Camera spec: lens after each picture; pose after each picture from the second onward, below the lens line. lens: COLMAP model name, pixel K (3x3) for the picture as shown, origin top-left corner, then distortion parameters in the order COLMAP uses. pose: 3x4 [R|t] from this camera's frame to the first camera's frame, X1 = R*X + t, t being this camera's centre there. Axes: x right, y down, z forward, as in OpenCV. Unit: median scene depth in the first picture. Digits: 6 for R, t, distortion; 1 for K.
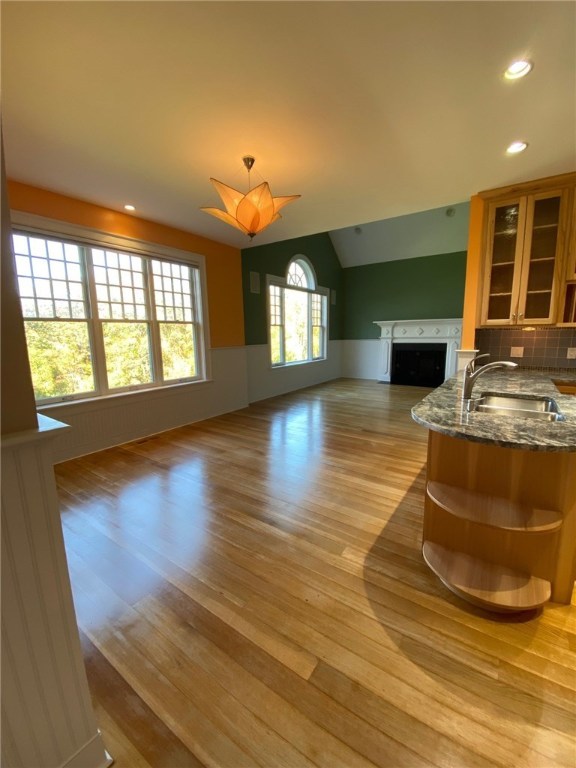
lens RADIAL K [[310.8, 0, 289.5], [0, 310.8, 381.5], [0, 0, 1]] dist [0.018030, -0.019788]
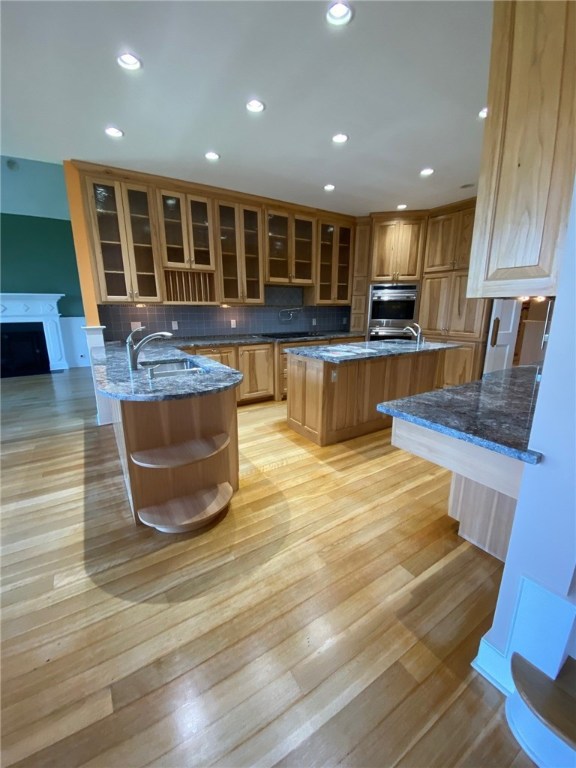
lens RADIAL K [[310.8, 0, 289.5], [0, 310.8, 381.5], [0, 0, 1]] dist [0.018030, -0.019788]
pose [[0.381383, -0.202217, 0.902028, -0.156640], [0.142449, 0.976982, 0.158792, -0.000282], [-0.913376, 0.067933, 0.401410, 0.070120]]
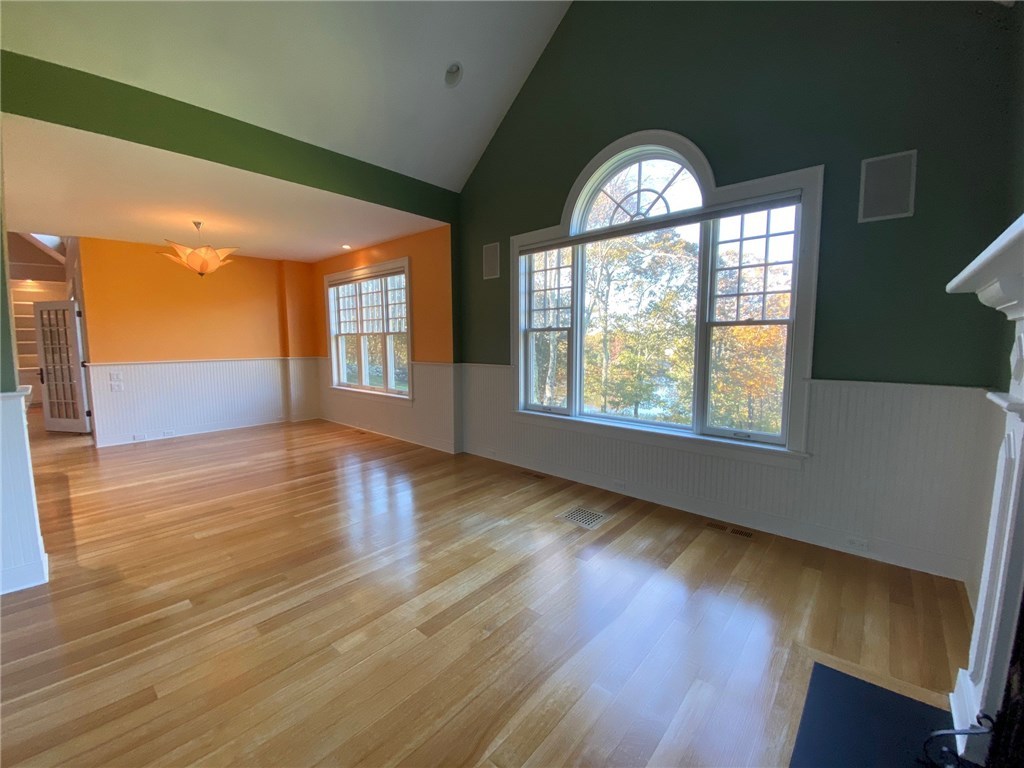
lens RADIAL K [[408.0, 0, 512.0], [0, 408.0, 384.0], [0, 0, 1]] dist [0.016366, -0.017685]
pose [[-0.114824, 0.112411, -0.987005, 1.545658], [-0.151050, 0.980048, 0.129191, -0.435398], [0.981835, 0.163921, -0.095553, 2.589570]]
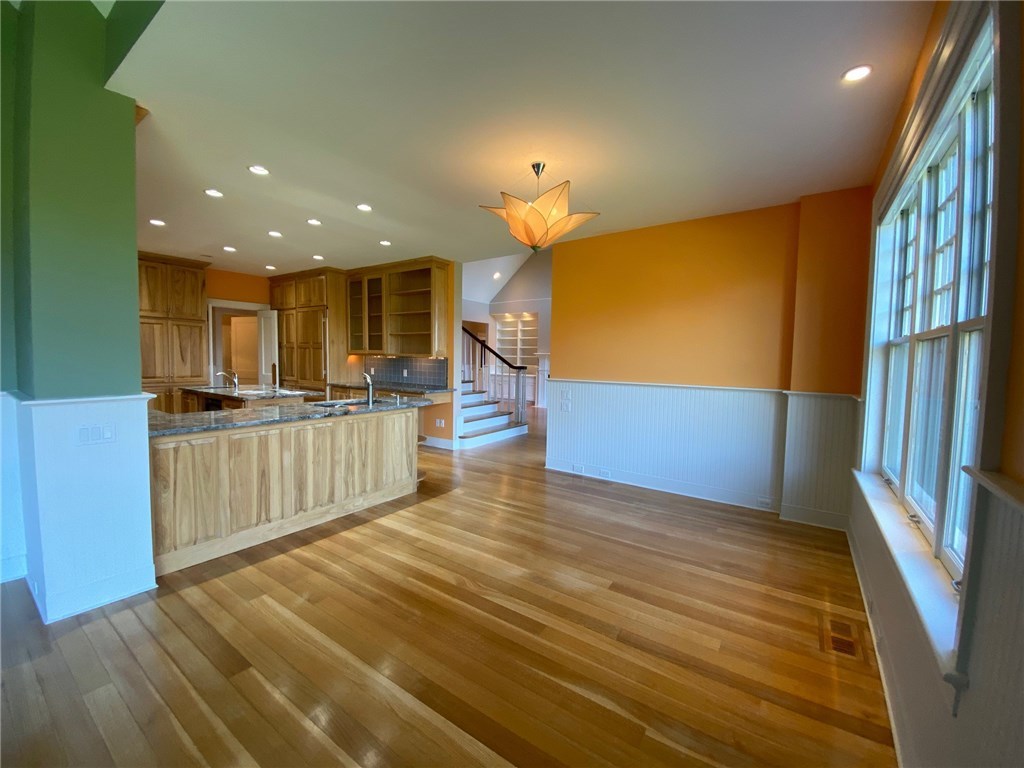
lens RADIAL K [[414.4, 0, 505.9], [0, 414.4, 381.5], [0, 0, 1]] dist [0.018030, -0.019788]
pose [[-0.999925, -0.005122, 0.011140, -0.051713], [-0.002608, 0.976619, 0.214962, -0.357226], [-0.011980, 0.214917, -0.976559, 2.208715]]
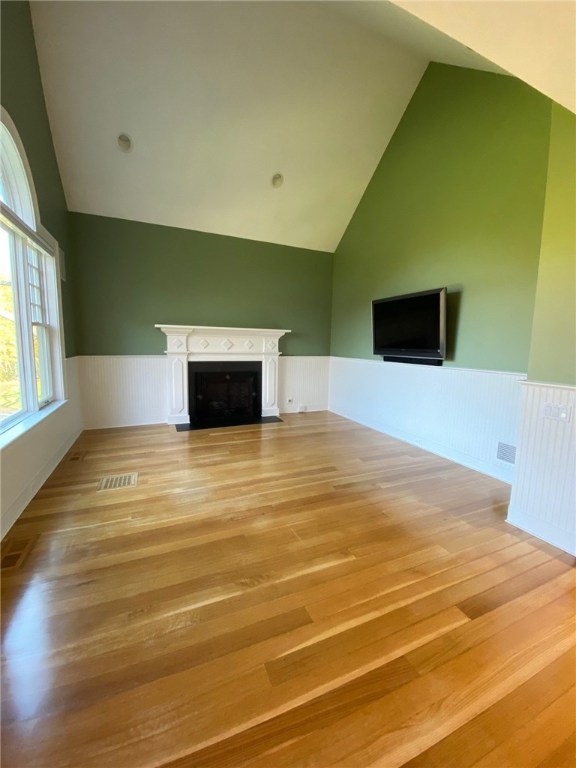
lens RADIAL K [[310.8, 0, 289.5], [0, 310.8, 381.5], [0, 0, 1]] dist [0.018030, -0.019788]
pose [[0.529741, -0.075745, 0.844771, -0.274261], [0.105217, 0.994179, 0.023161, -0.242807], [-0.841608, 0.076615, 0.534627, 1.573999]]
